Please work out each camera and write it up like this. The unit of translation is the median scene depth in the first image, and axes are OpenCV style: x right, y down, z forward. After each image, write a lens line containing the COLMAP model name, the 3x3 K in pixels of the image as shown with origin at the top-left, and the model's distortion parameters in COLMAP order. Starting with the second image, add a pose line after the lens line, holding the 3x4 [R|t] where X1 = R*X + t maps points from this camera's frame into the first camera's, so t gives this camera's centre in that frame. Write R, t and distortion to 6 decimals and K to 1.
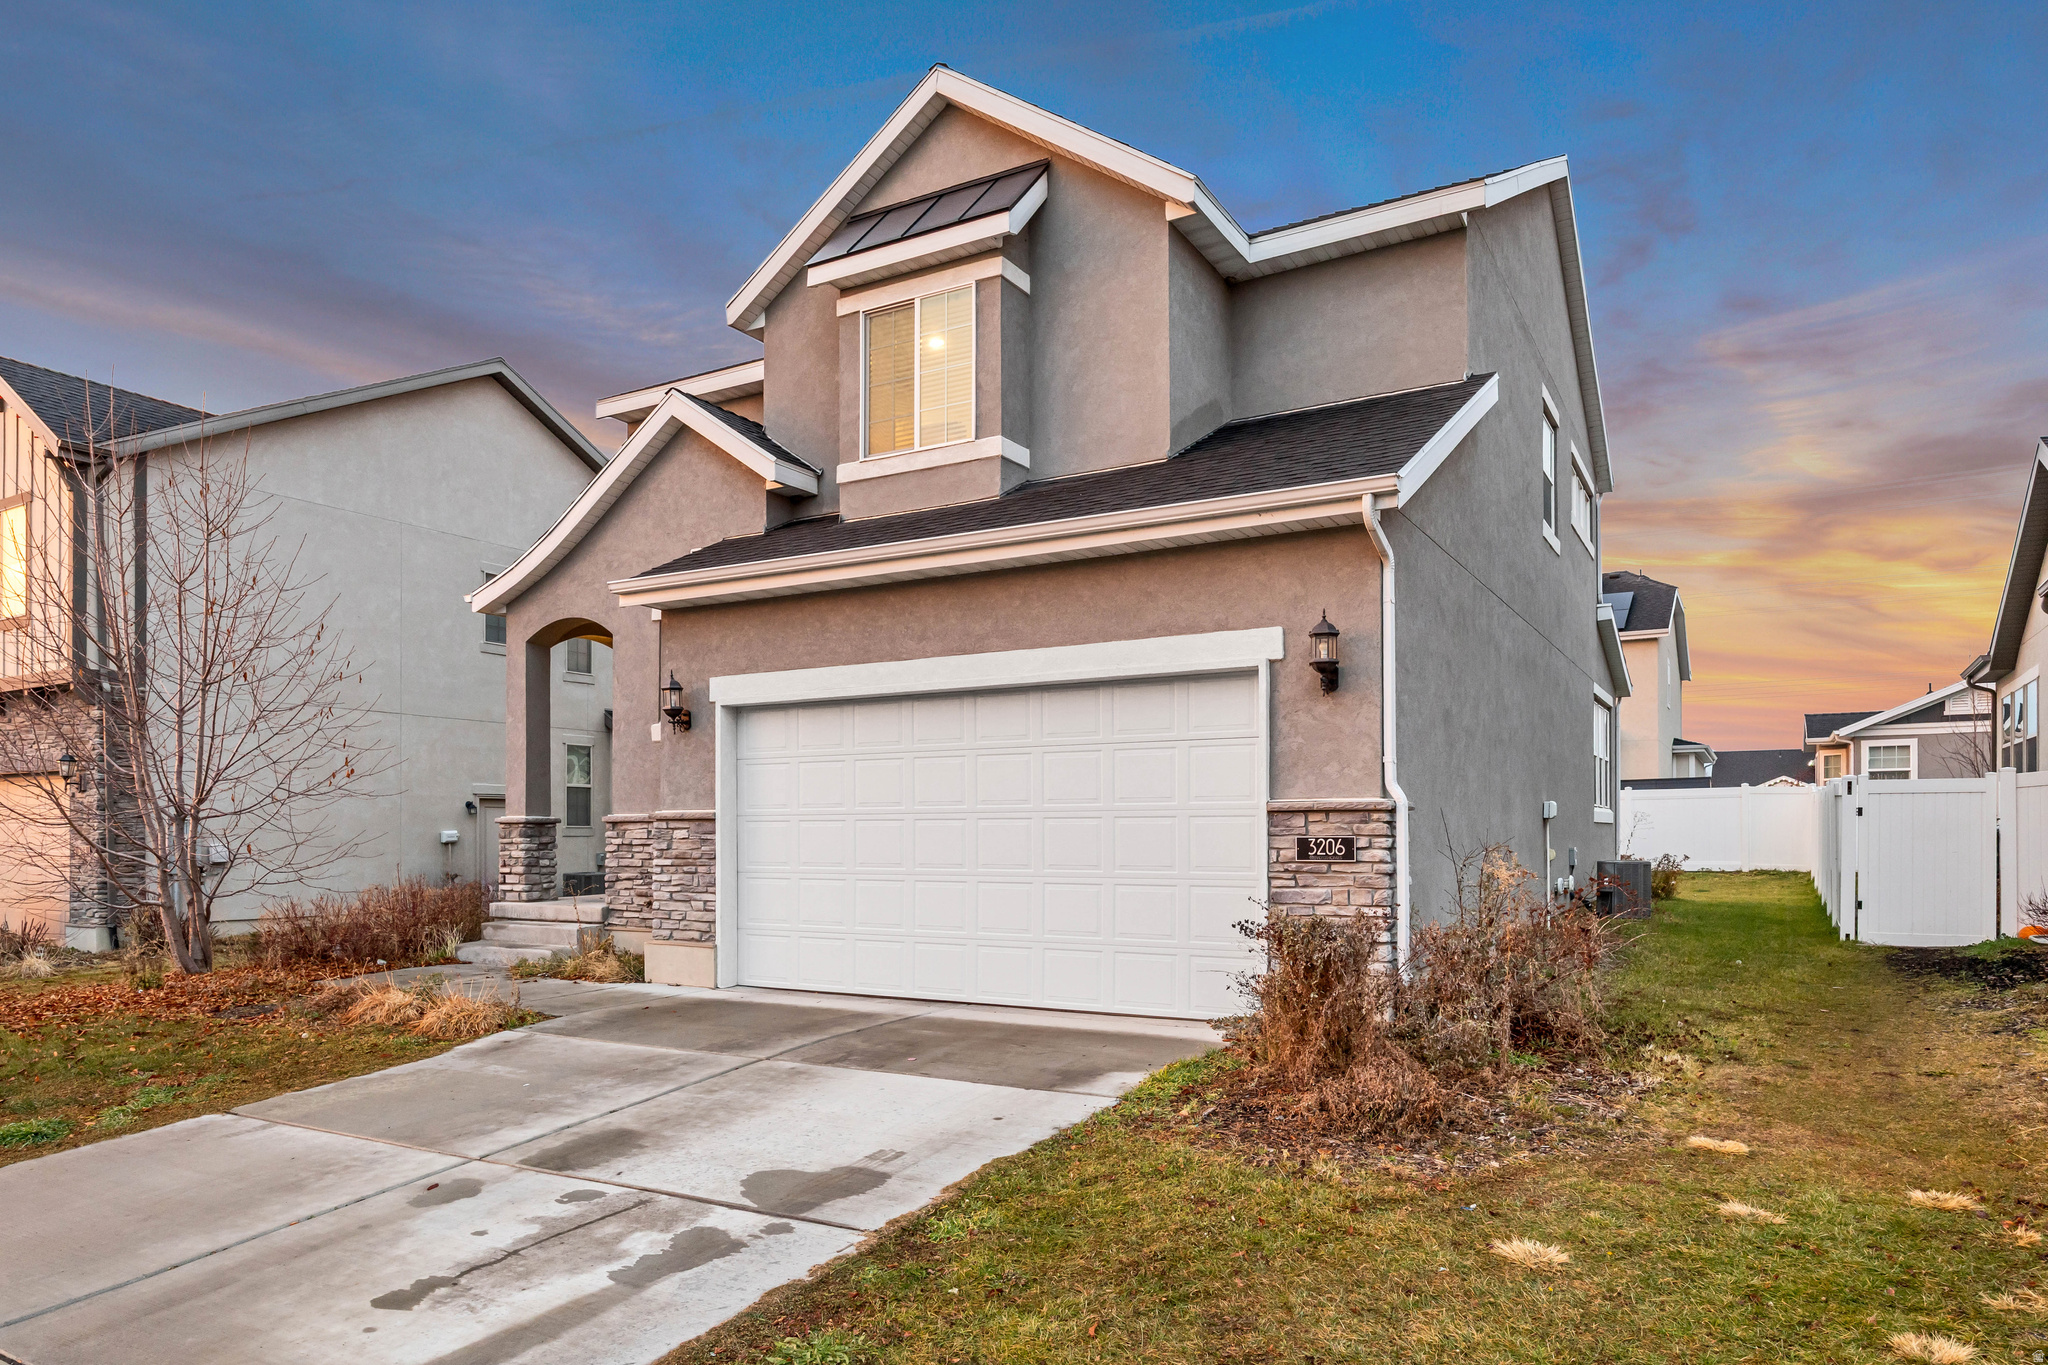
lens RADIAL K [[1244.0, 0, 1023.8], [0, 1244.0, 744.1], [0, 0, 1]] dist [-0.005668, -0.000853]
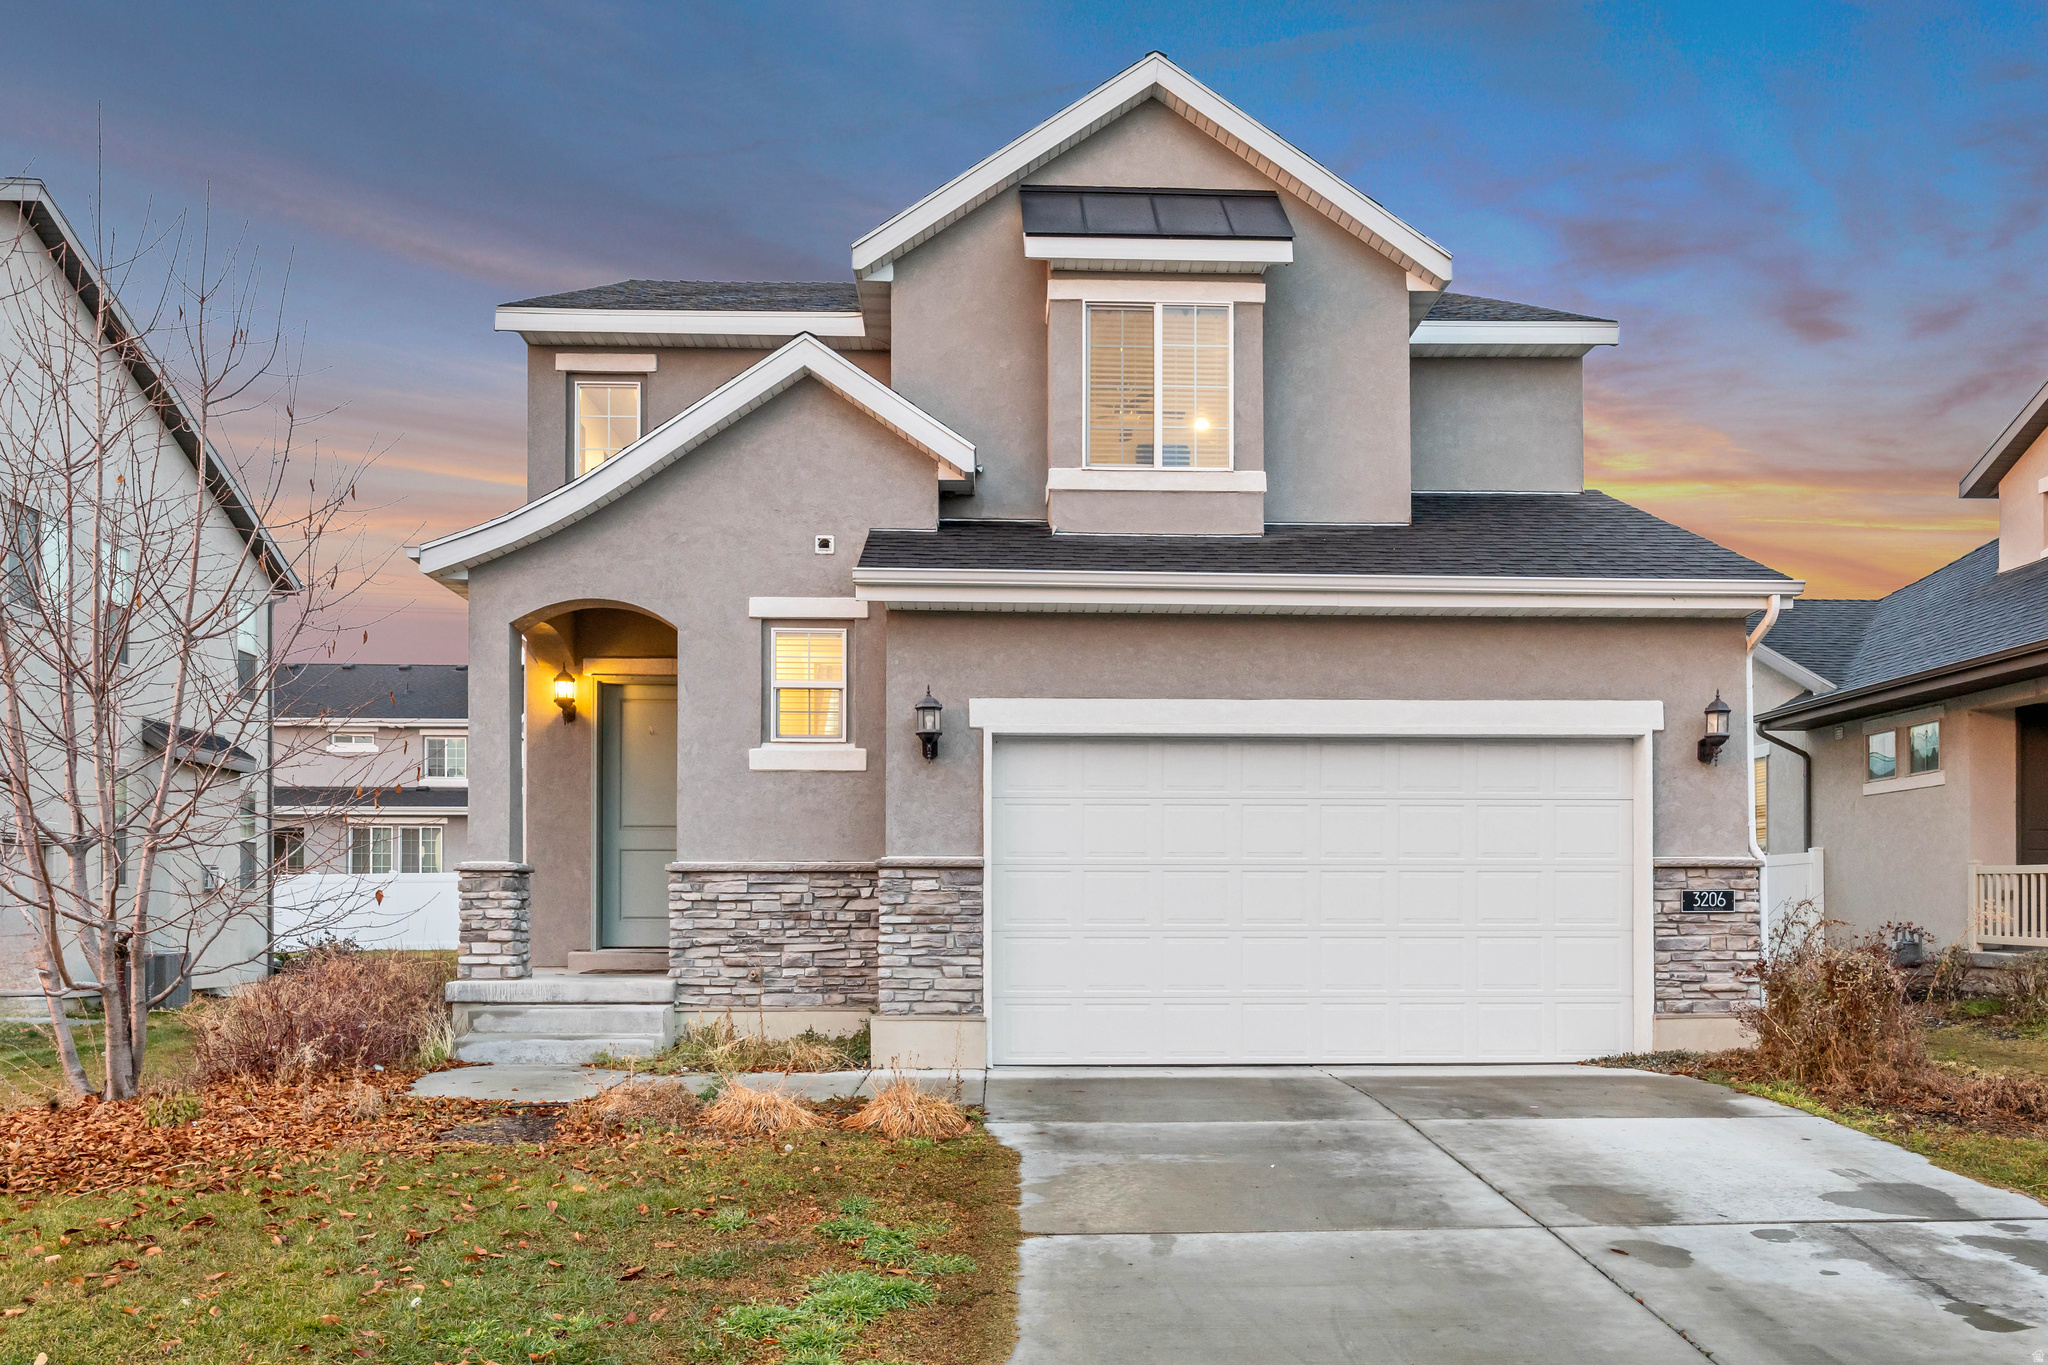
lens RADIAL K [[1384.0, 0, 1020.2], [0, 1384.0, 807.2], [0, 0, 1]] dist [-0.001906, -0.002311]
pose [[0.852574, 0.044116, 0.520742, -0.735713], [-0.040657, 0.999010, -0.018068, 0.036495], [-0.521023, -0.005768, 0.853523, 0.195430]]
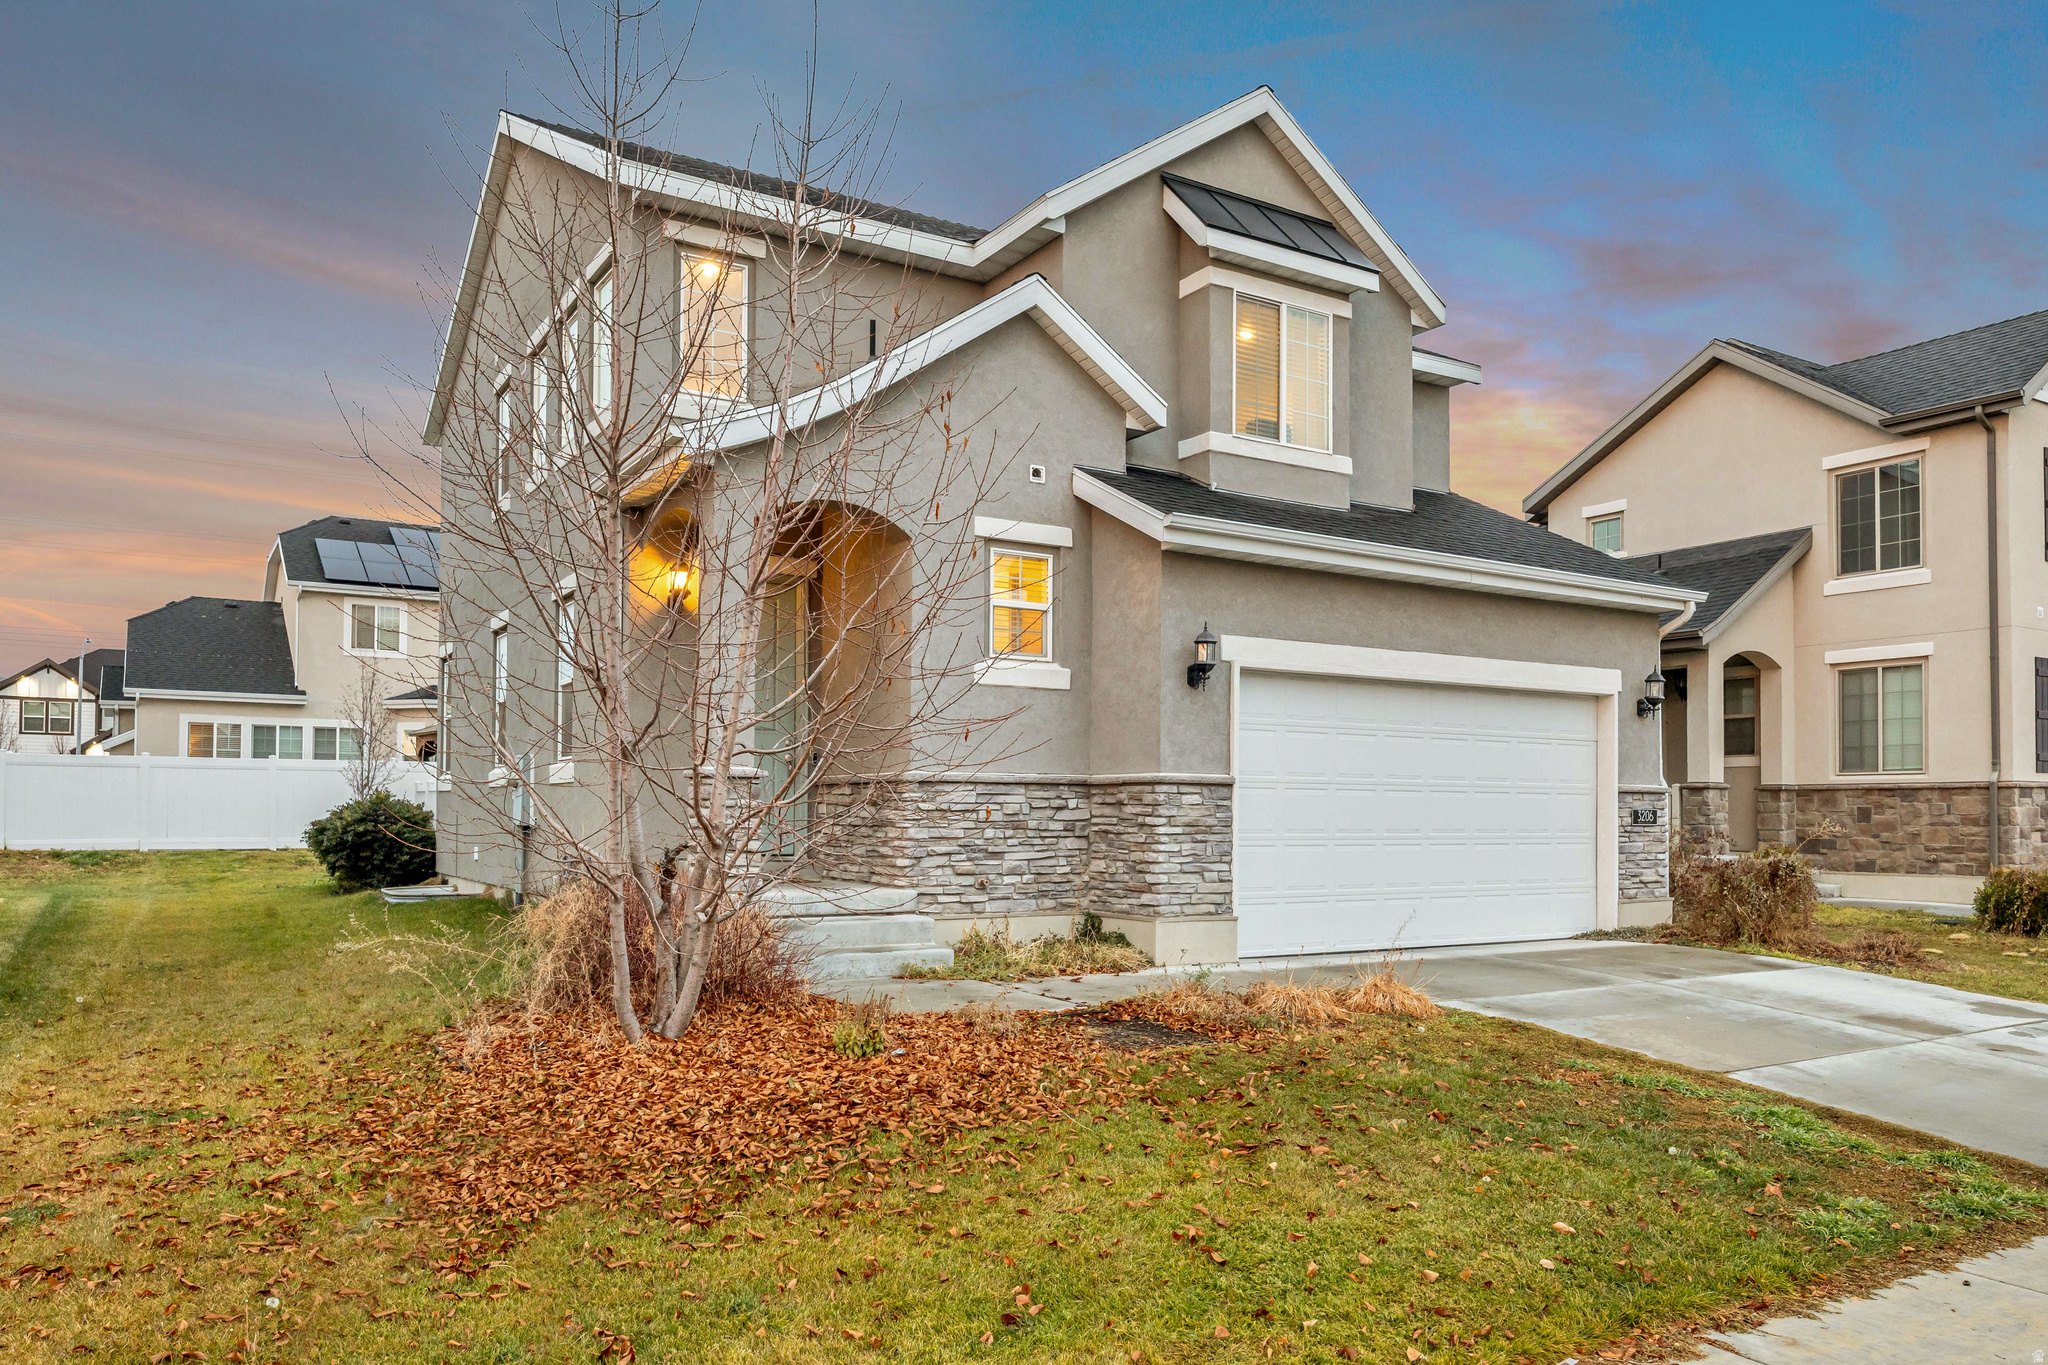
lens RADIAL K [[1376.9, 0, 1024.0], [0, 1376.9, 682.5], [0, 0, 1]] dist [-0.000062, -0.000302]
pose [[0.495832, 0.088438, 0.863903, -1.282832], [-0.072283, 0.995552, -0.060428, 0.059409], [-0.865405, -0.032483, 0.500019, 0.631286]]
